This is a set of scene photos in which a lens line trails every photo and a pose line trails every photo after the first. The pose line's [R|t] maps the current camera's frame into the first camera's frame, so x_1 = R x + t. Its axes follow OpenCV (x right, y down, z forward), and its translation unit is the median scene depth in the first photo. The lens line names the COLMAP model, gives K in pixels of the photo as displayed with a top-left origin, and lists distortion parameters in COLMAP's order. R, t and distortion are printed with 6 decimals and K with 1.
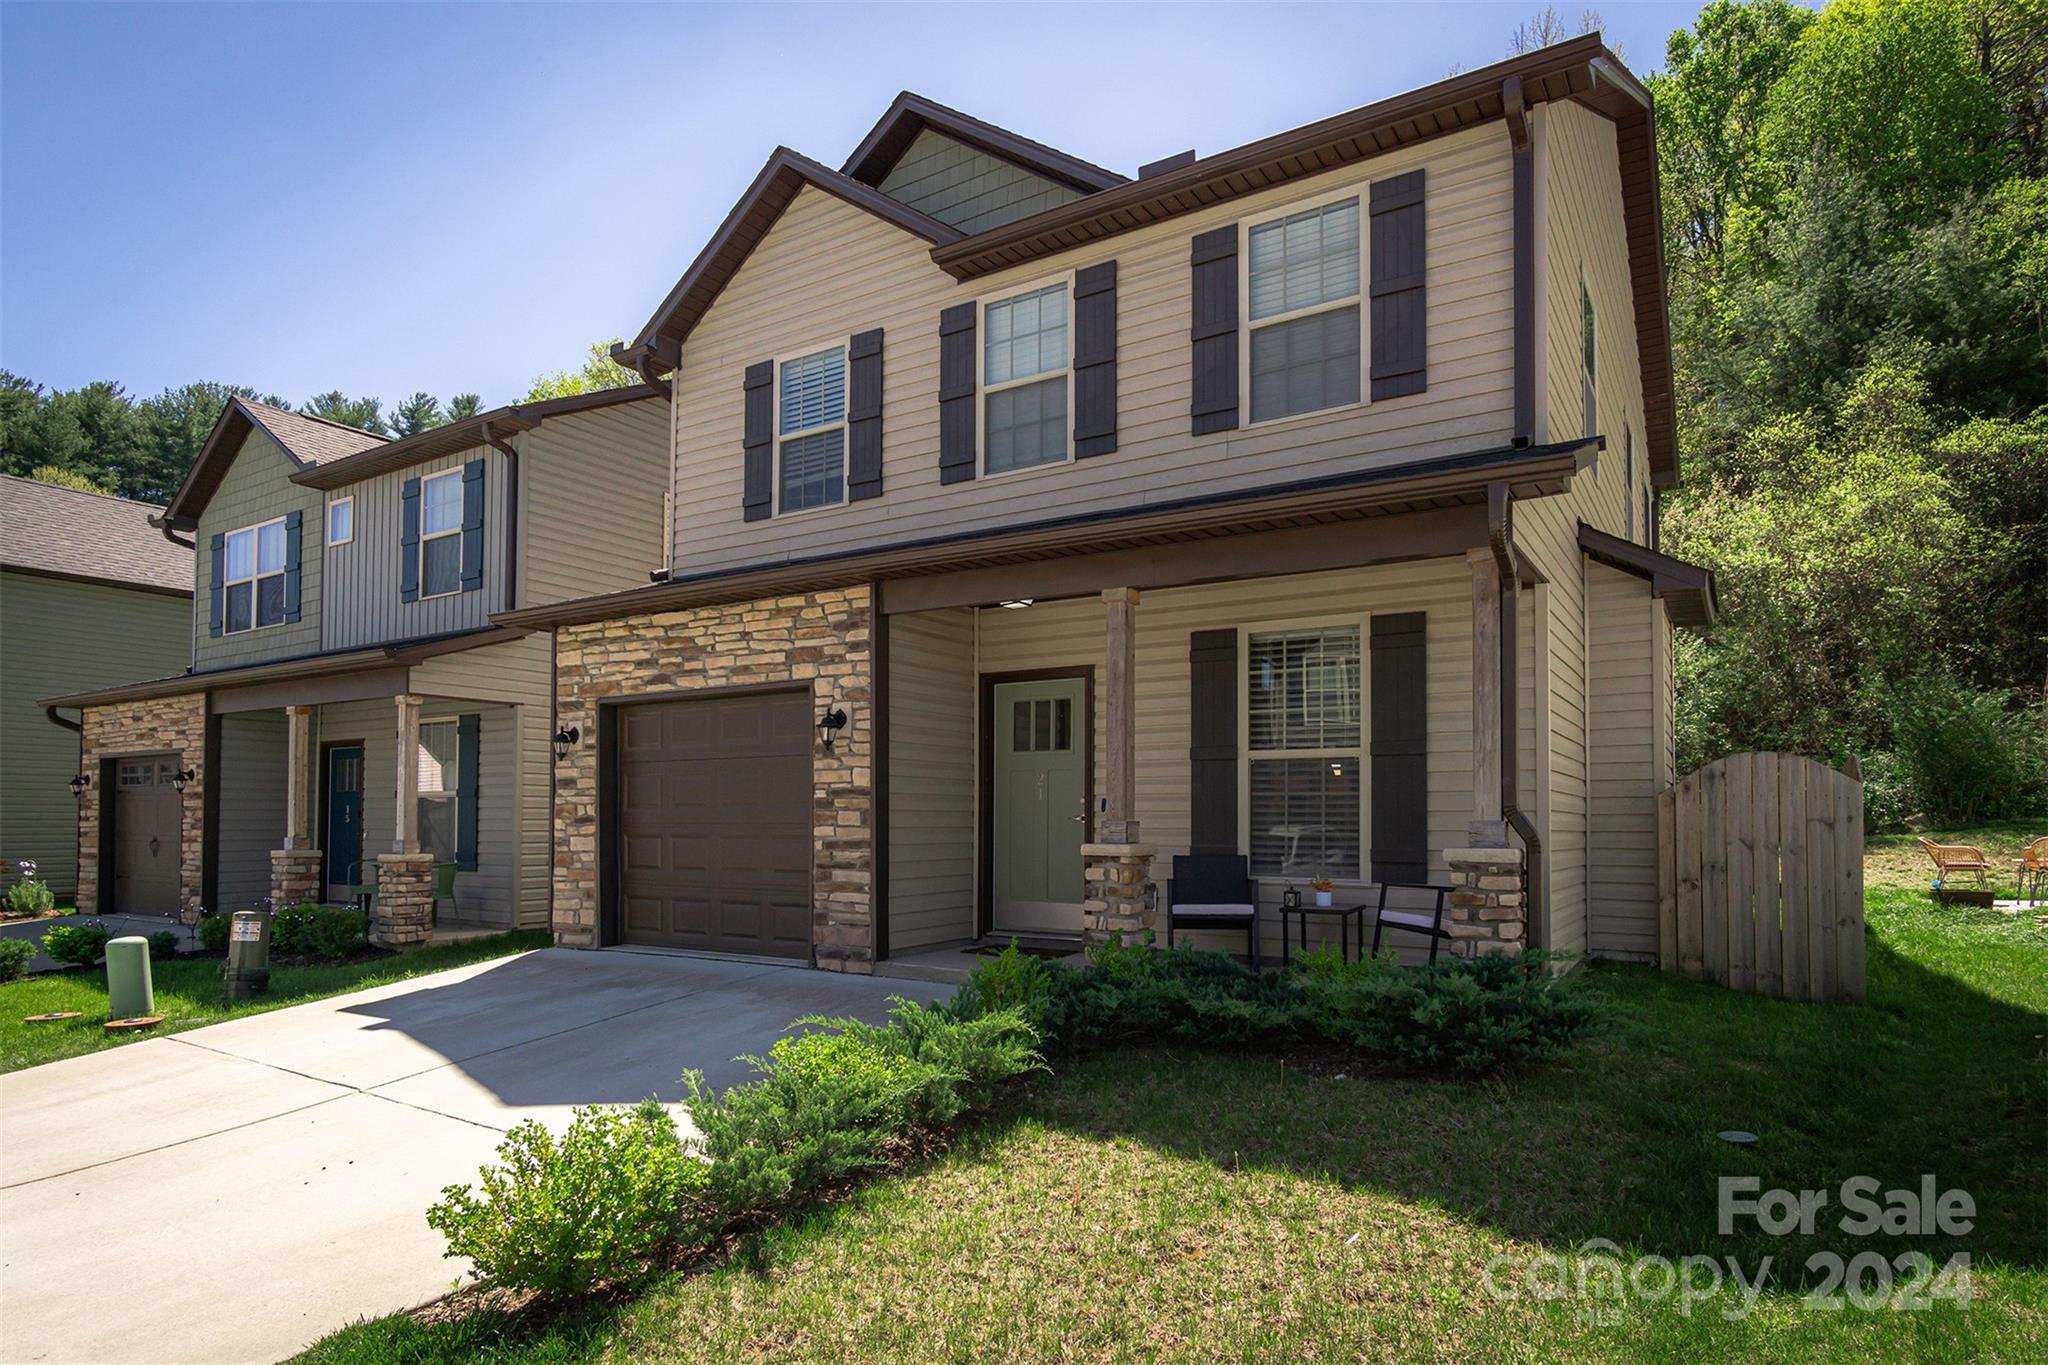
lens RADIAL K [[1119.9, 0, 1020.8], [0, 1119.9, 788.6], [0, 0, 1]] dist [0.000914, 0.001390]
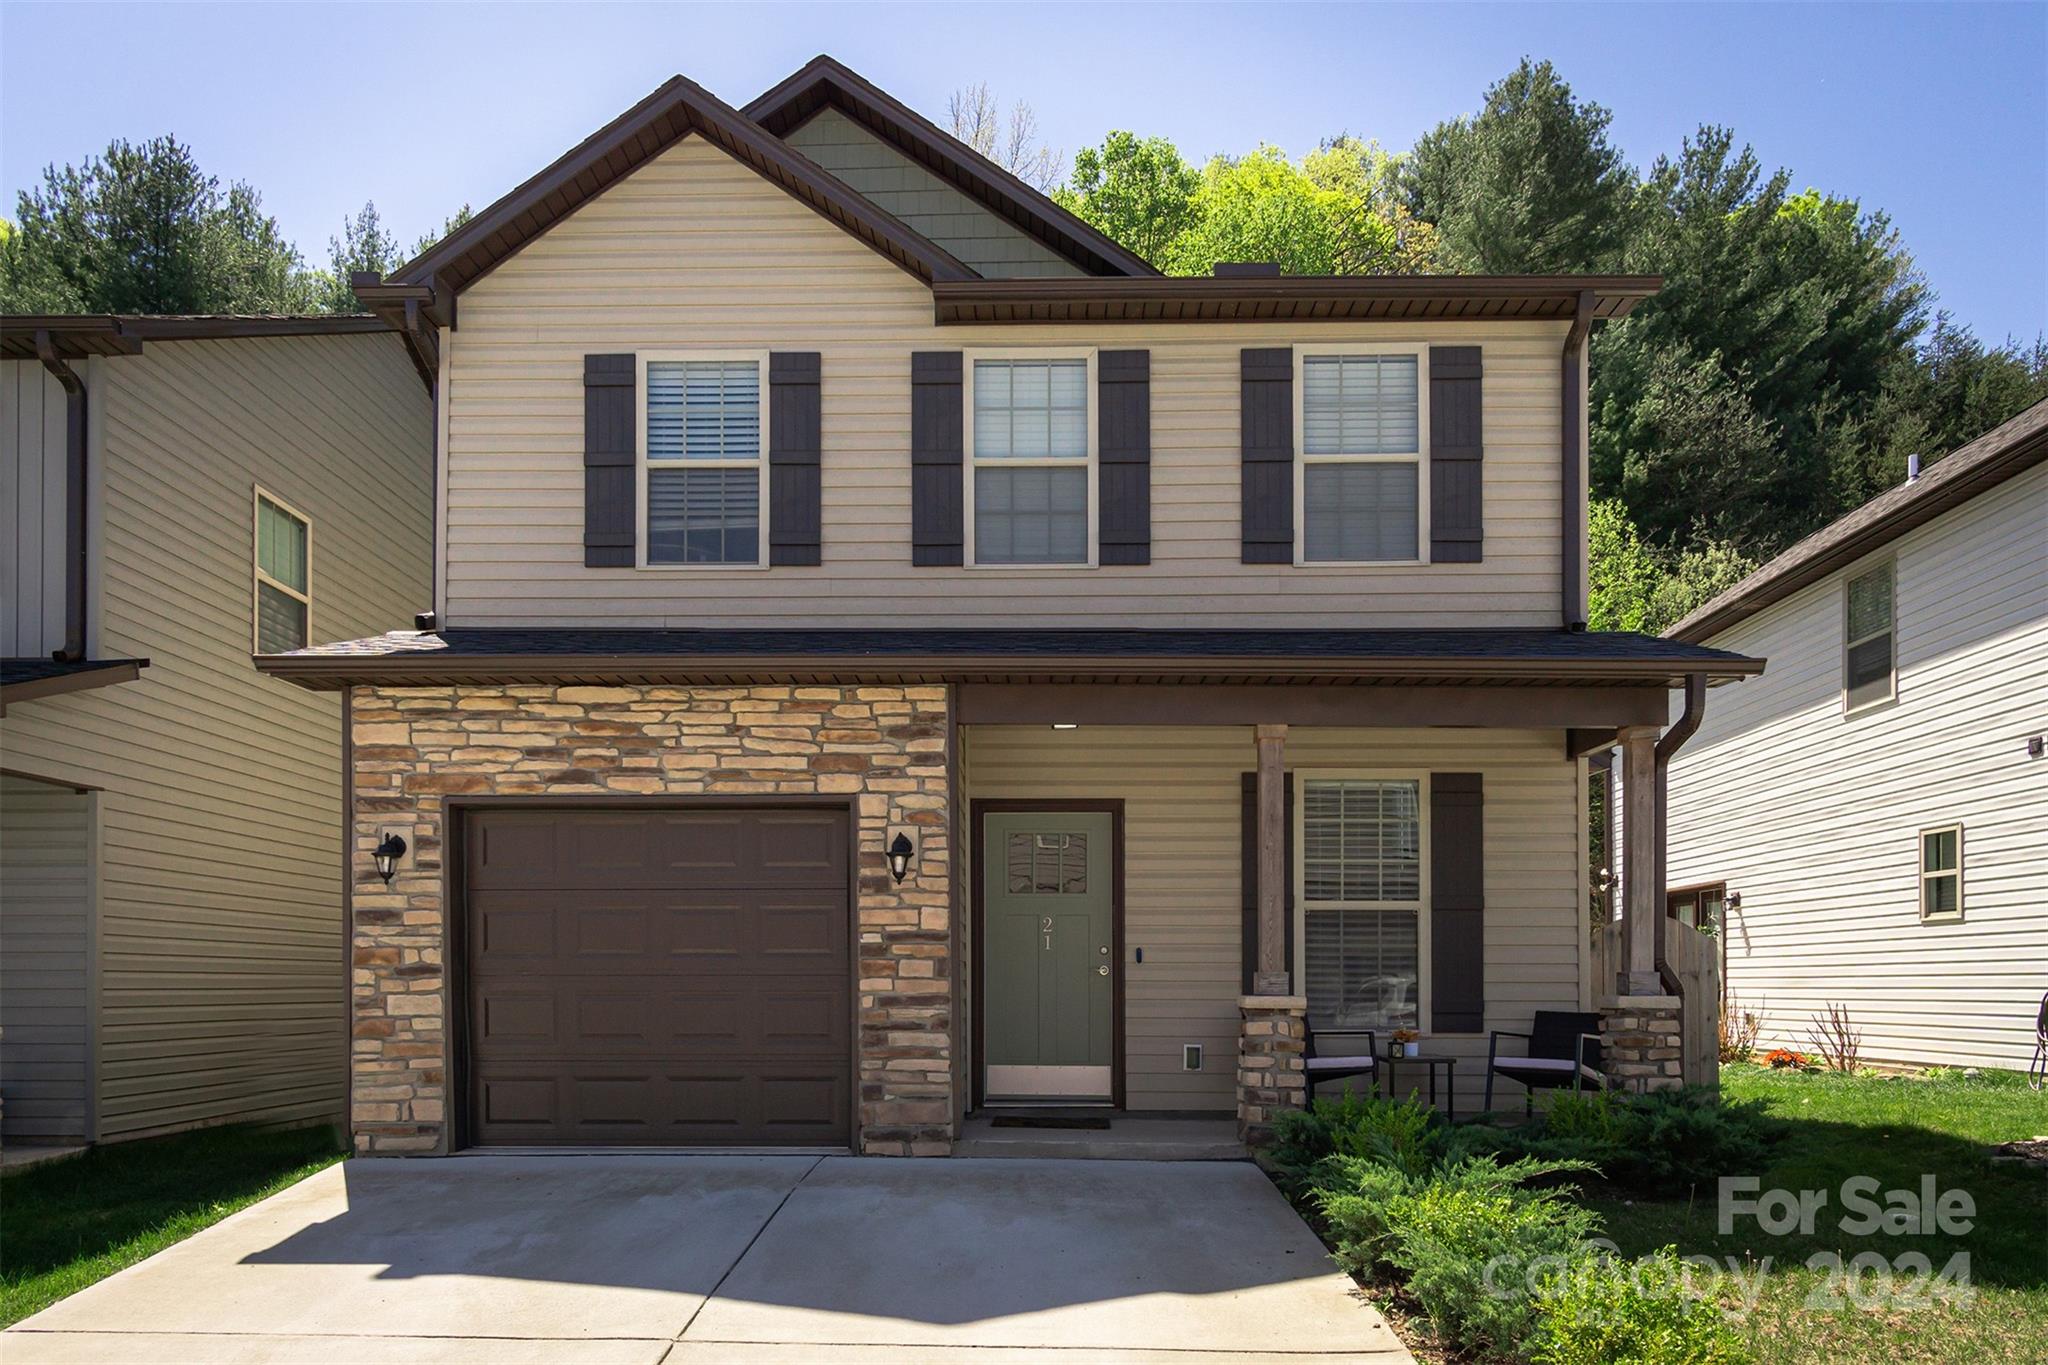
lens RADIAL K [[1328.1, 0, 1165.5], [0, 1328.1, 965.8], [0, 0, 1]] dist [0.000074, 0.003364]
pose [[0.862346, 0.005328, 0.506292, -0.452513], [-0.014477, 0.999795, 0.014137, 0.007510], [-0.506113, -0.019520, 0.862247, 0.064845]]
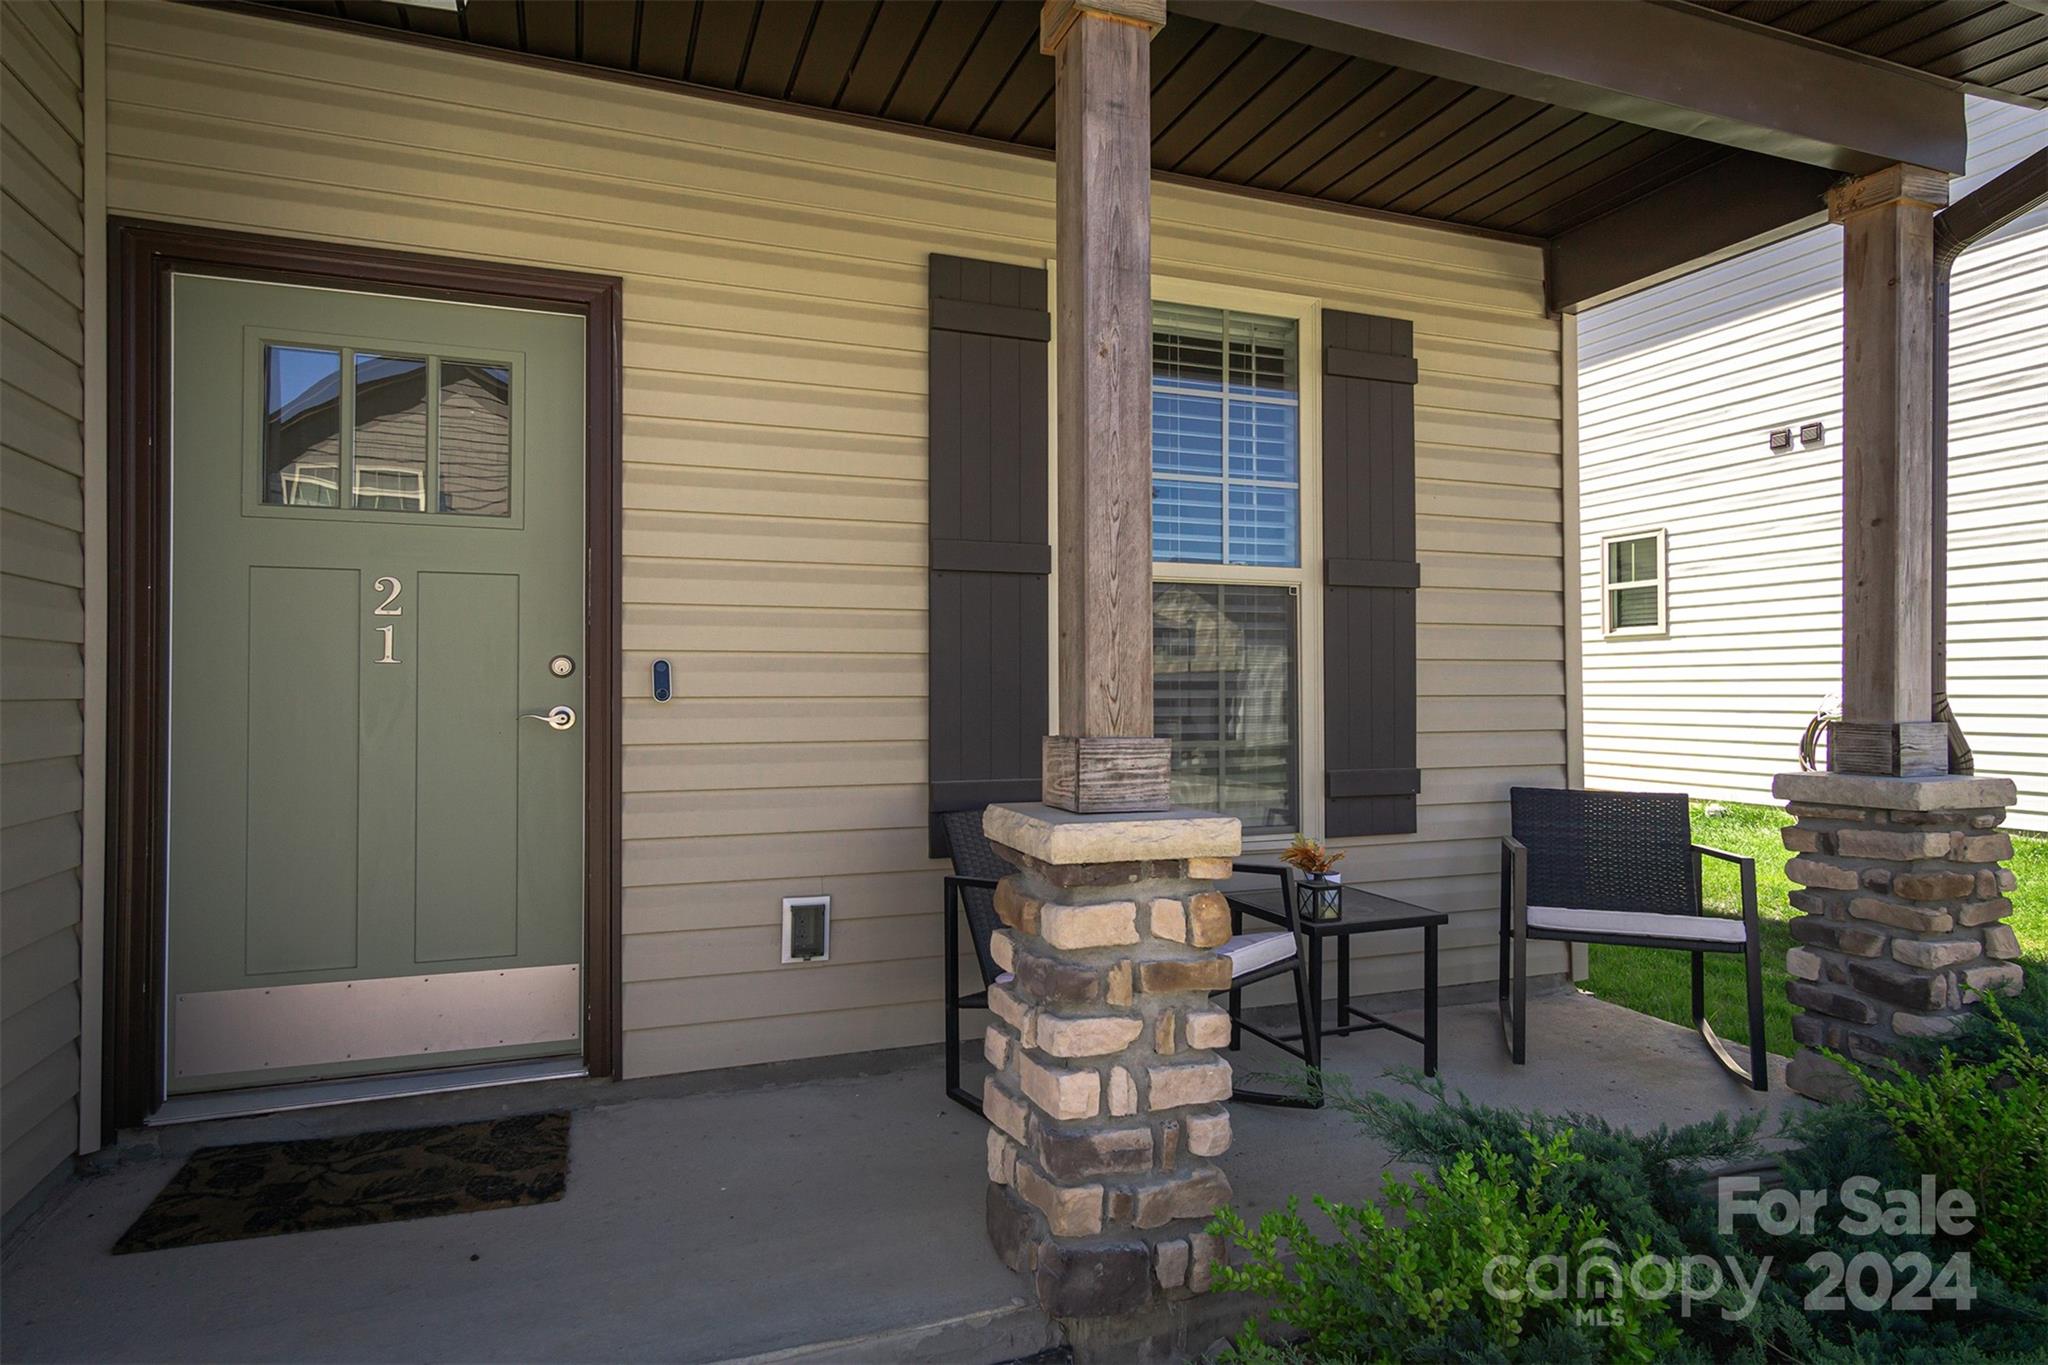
lens RADIAL K [[1206.0, 0, 1245.5], [0, 1206.0, 675.9], [0, 0, 1]] dist [0.000697, 0.000581]
pose [[0.575847, 0.006788, 0.817530, -0.131901], [-0.020010, 0.999783, 0.005793, 0.007560], [-0.817313, -0.019695, 0.575857, 0.633044]]
